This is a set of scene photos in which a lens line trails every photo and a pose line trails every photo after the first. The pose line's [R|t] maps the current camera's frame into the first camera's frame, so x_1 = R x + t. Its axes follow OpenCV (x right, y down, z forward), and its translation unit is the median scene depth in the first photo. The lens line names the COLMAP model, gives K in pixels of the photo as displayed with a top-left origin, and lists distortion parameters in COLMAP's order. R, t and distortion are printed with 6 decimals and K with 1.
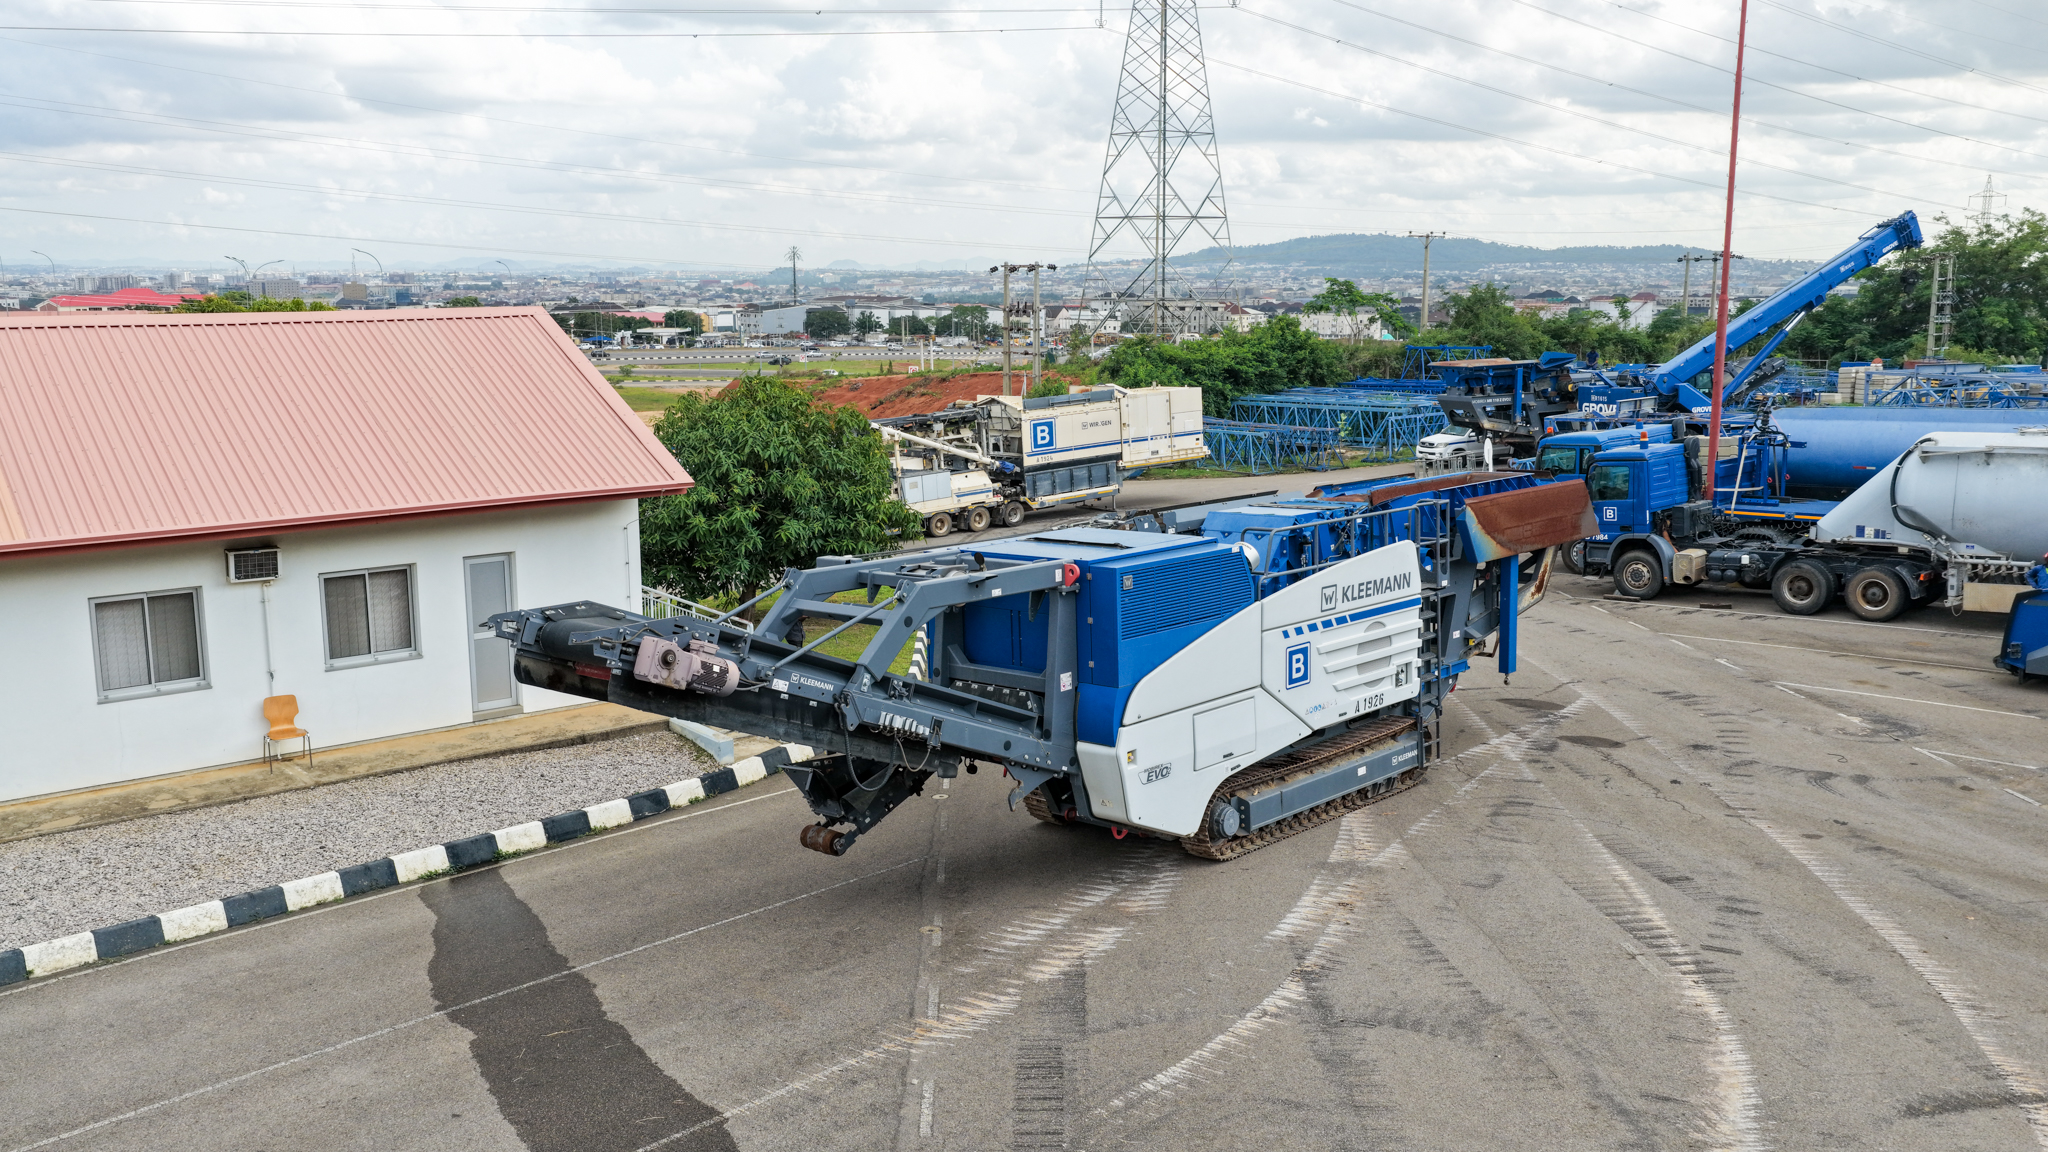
lens RADIAL K [[1702.7, 0, 1033.0], [0, 1702.7, 569.1], [0, 0, 1]] dist [-0.014236, 0.043417]
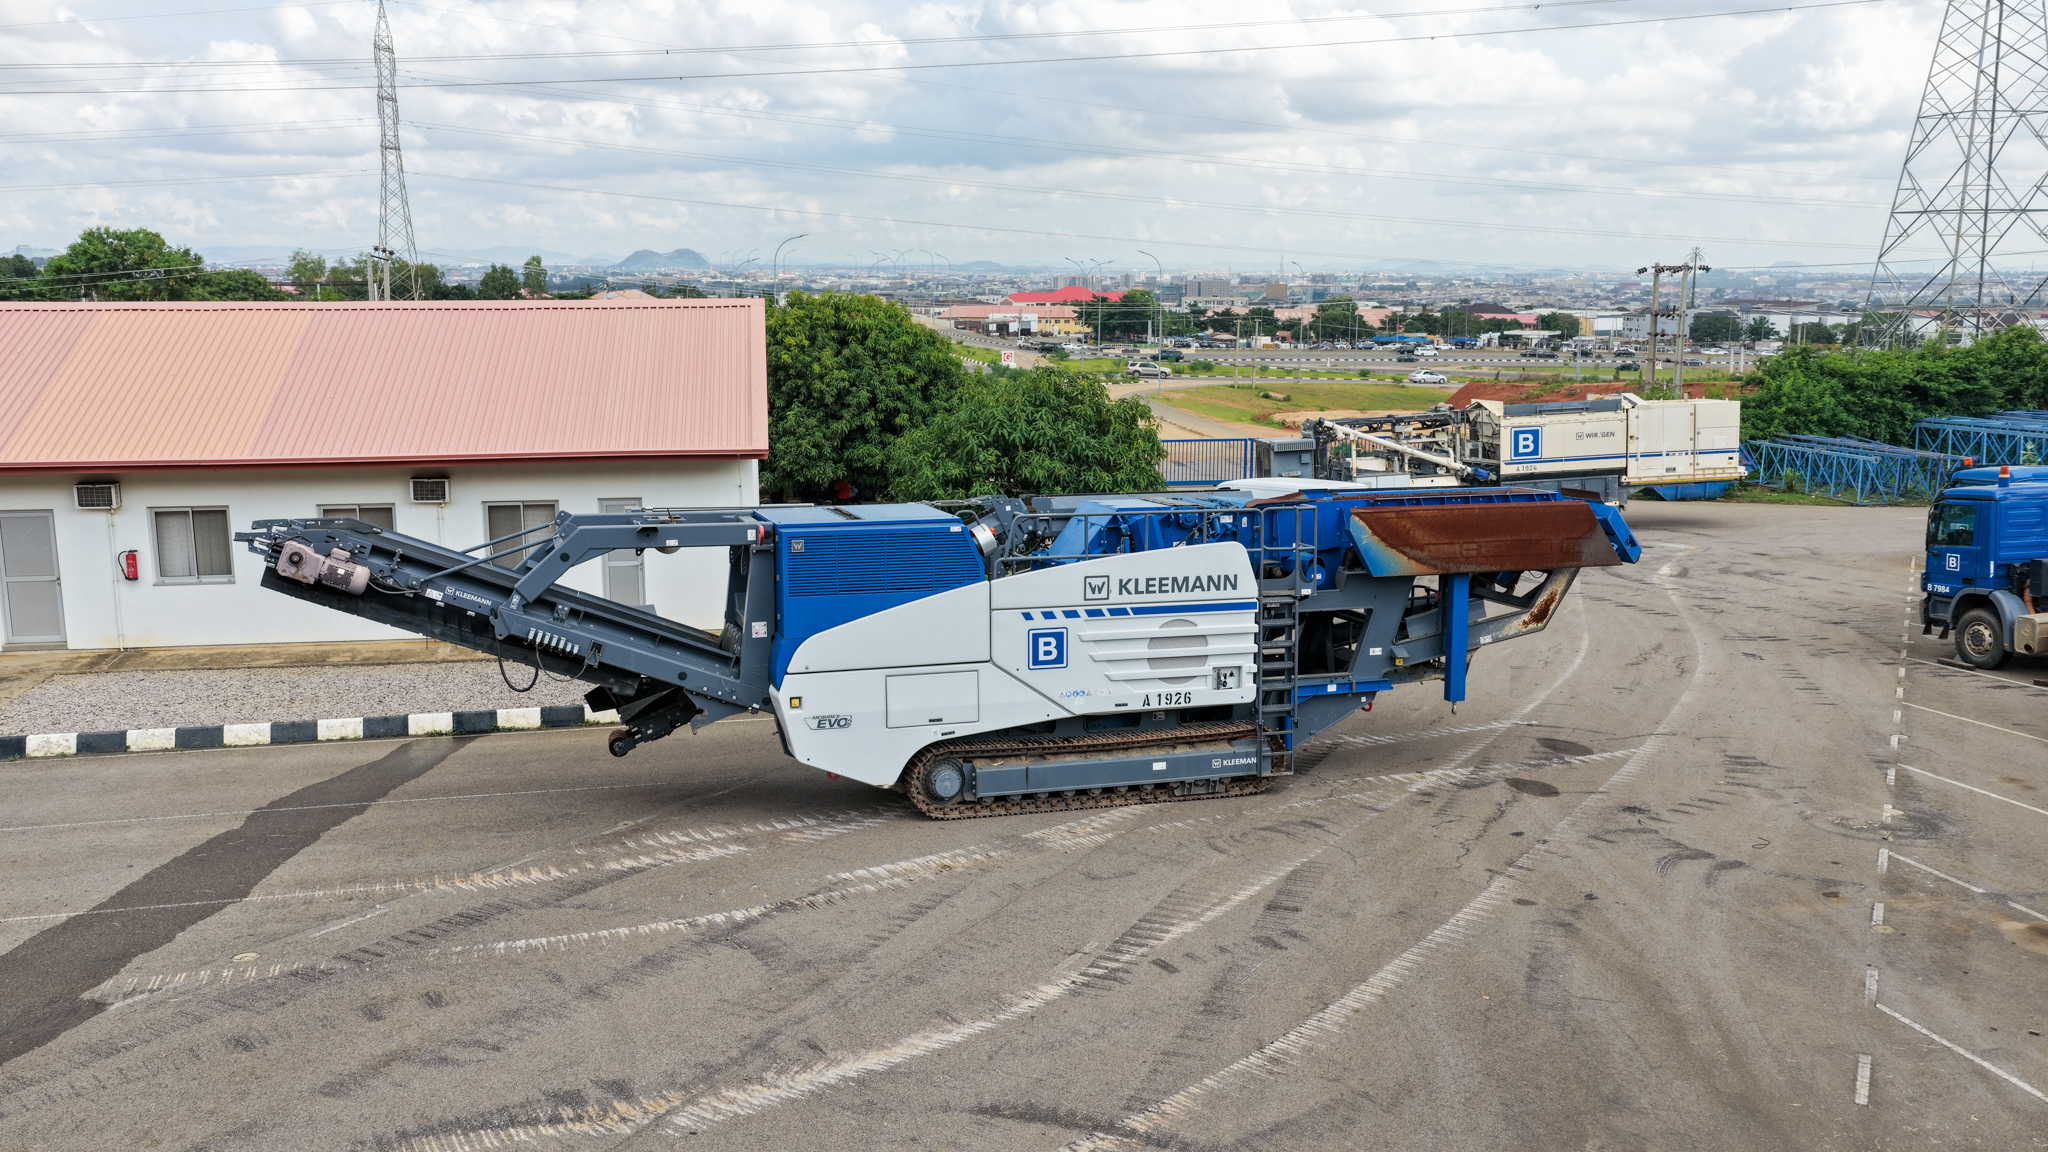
lens RADIAL K [[1702.7, 0, 1033.0], [0, 1702.7, 569.1], [0, 0, 1]] dist [-0.014236, 0.043417]
pose [[0.867133, 0.088623, -0.490129, 0.576016], [-0.089033, 0.995774, 0.022536, -0.012495], [0.490055, 0.024096, 0.871358, 0.079322]]
